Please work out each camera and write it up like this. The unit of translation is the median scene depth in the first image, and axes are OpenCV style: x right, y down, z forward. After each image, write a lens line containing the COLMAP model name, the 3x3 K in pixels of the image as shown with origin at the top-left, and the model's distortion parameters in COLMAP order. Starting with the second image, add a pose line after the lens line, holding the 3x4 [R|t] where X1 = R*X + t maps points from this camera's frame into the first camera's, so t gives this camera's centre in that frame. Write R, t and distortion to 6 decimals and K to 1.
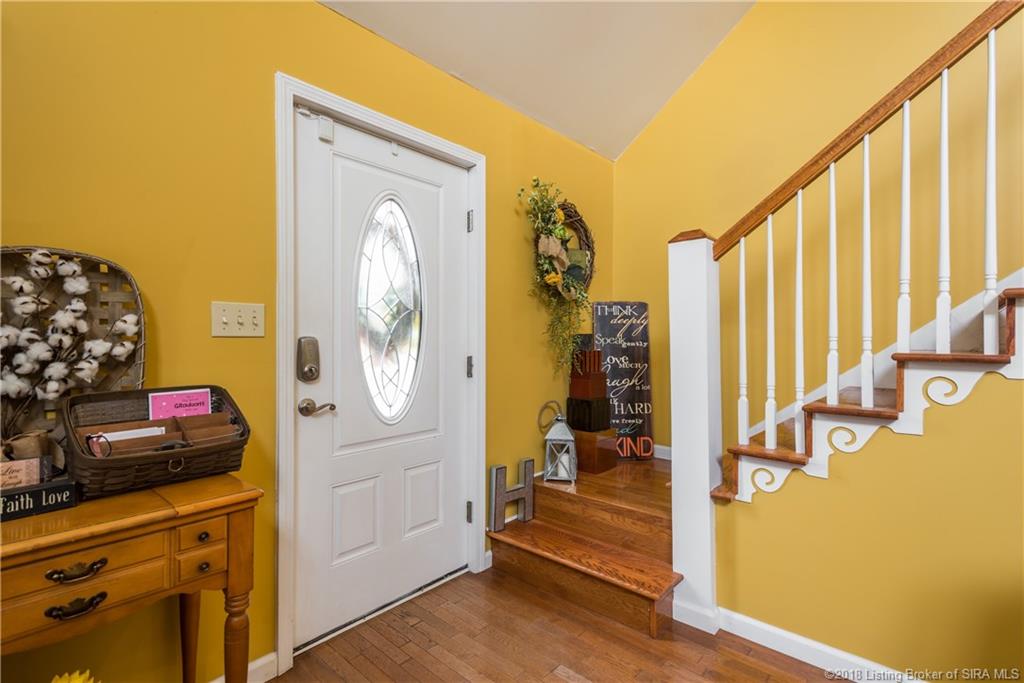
lens RADIAL K [[483.7, 0, 512.6], [0, 483.7, 338.3], [0, 0, 1]] dist [0.019733, -0.000061]
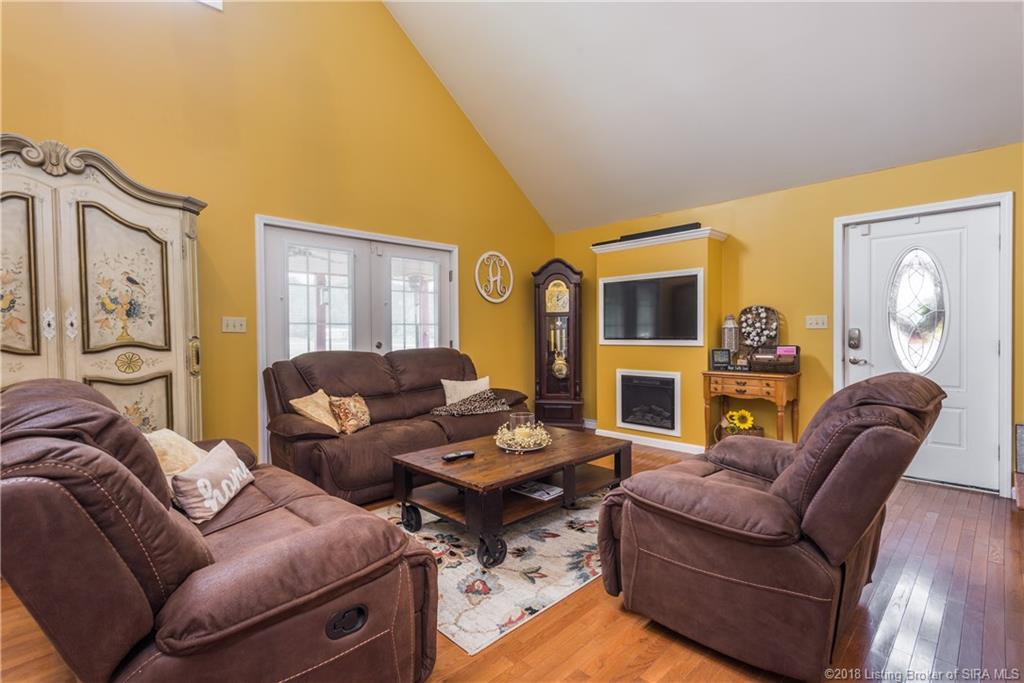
lens RADIAL K [[483.7, 0, 512.5], [0, 483.7, 342.9], [0, 0, 1]] dist [0.019733, -0.000061]
pose [[-0.061903, 0.013565, -0.997990, 2.584976], [0.006059, 0.999894, 0.013215, 0.033376], [0.998064, -0.005229, -0.061979, -0.551963]]
